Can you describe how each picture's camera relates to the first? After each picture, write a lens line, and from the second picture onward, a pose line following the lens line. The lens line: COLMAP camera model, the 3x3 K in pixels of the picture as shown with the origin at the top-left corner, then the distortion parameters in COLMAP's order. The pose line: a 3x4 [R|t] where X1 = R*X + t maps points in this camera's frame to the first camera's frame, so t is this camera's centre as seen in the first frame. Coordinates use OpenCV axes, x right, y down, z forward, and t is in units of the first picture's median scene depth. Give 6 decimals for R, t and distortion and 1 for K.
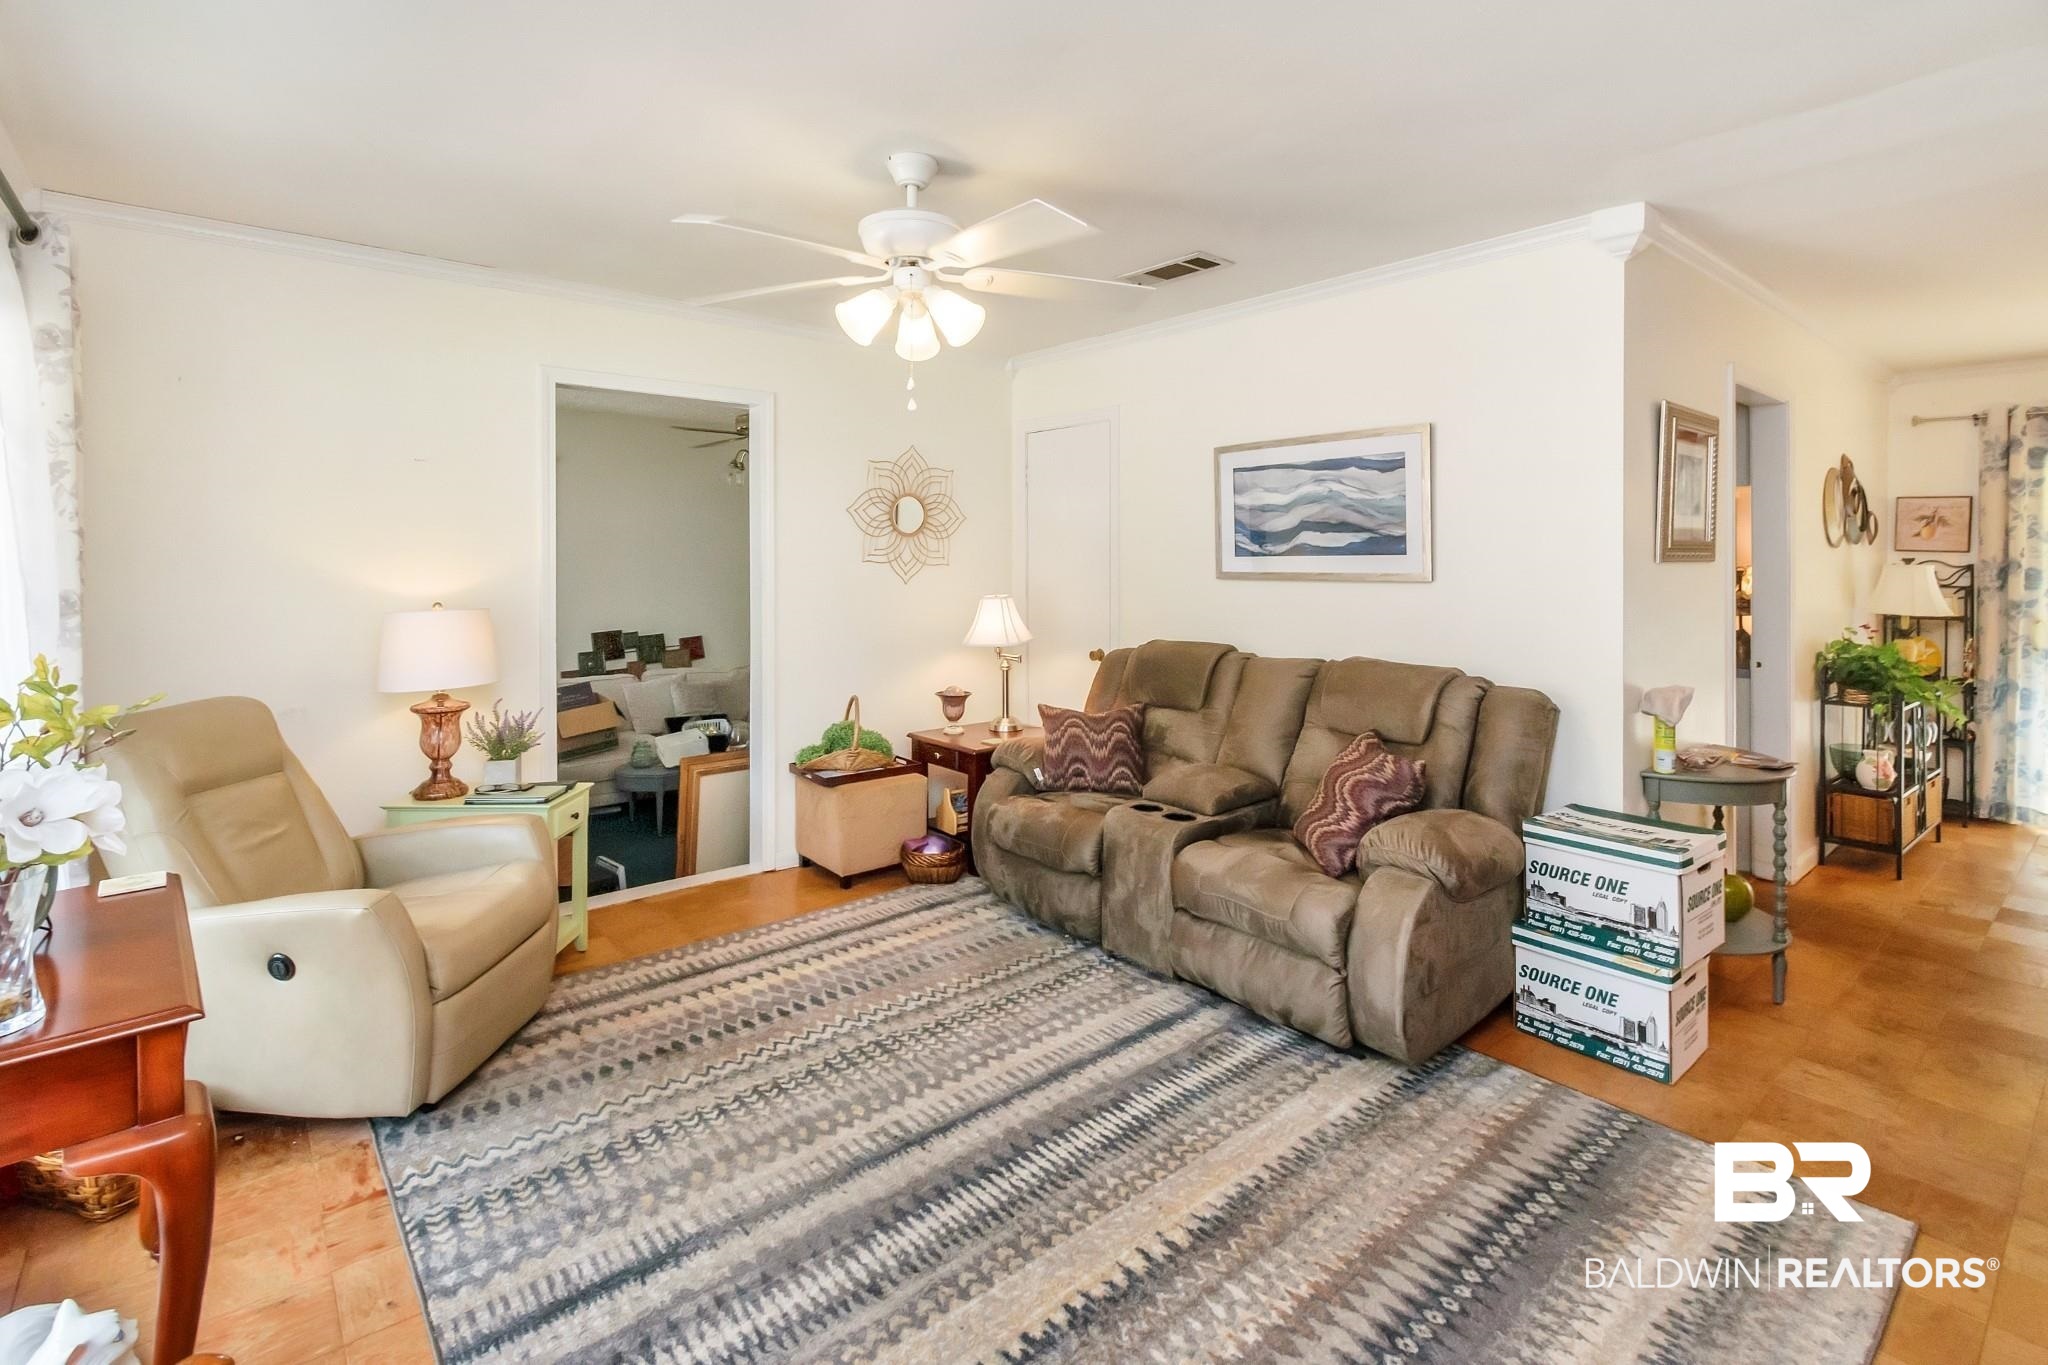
lens RADIAL K [[996.4, 0, 1022.6], [0, 996.4, 567.7], [0, 0, 1]] dist [0.001698, 0.000054]
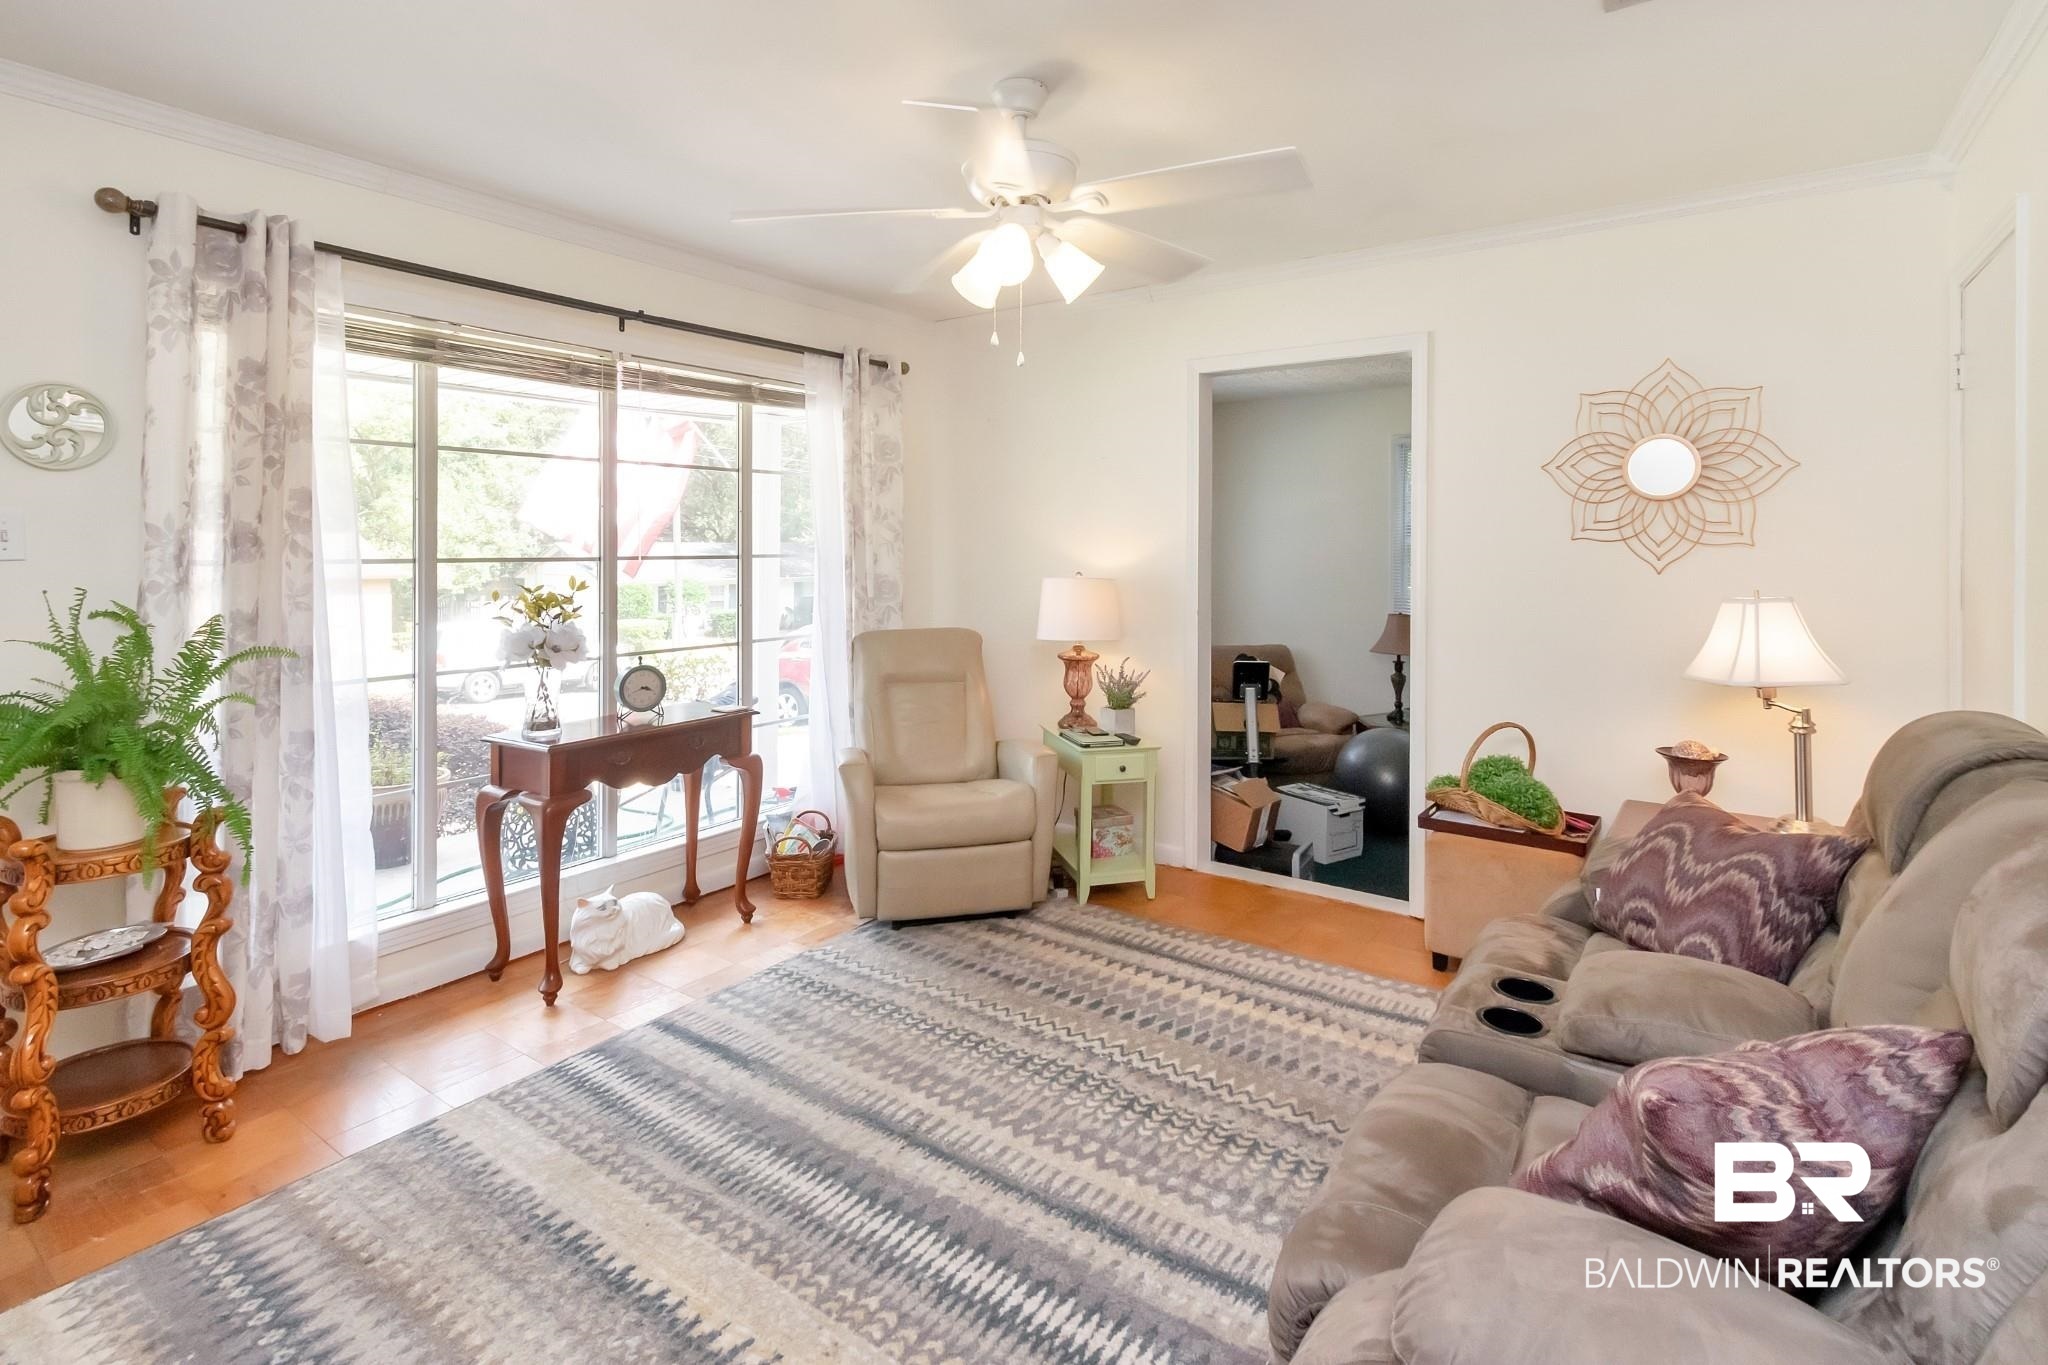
lens RADIAL K [[1023.5, 0, 1019.9], [0, 1023.5, 544.0], [0, 0, 1]] dist [0.013843, -0.000047]
pose [[0.220682, -0.000489, -0.975346, 0.684408], [-0.009729, 0.999949, -0.002703, 0.004096], [0.975297, 0.010086, 0.220665, 0.683237]]
